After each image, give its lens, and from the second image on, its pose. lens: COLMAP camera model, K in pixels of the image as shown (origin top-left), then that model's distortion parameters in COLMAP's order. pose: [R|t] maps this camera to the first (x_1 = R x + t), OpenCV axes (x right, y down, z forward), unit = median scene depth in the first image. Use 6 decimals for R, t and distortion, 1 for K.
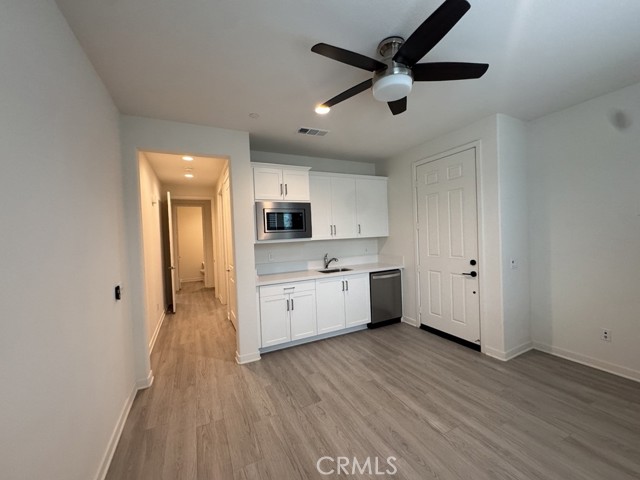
lens RADIAL K [[257.2, 0, 317.7], [0, 257.2, 238.6], [0, 0, 1]] dist [-0.002522, -0.000314]
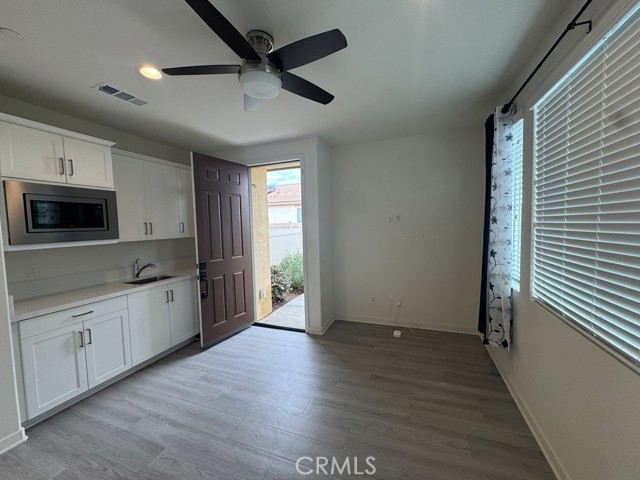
lens RADIAL K [[257.2, 0, 319.7], [0, 257.2, 238.2], [0, 0, 1]] dist [-0.002522, -0.000314]
pose [[0.730921, -0.016504, 0.682263, -0.121074], [0.009422, 0.999856, 0.014093, -0.012471], [-0.682397, -0.003873, 0.730971, 0.080446]]
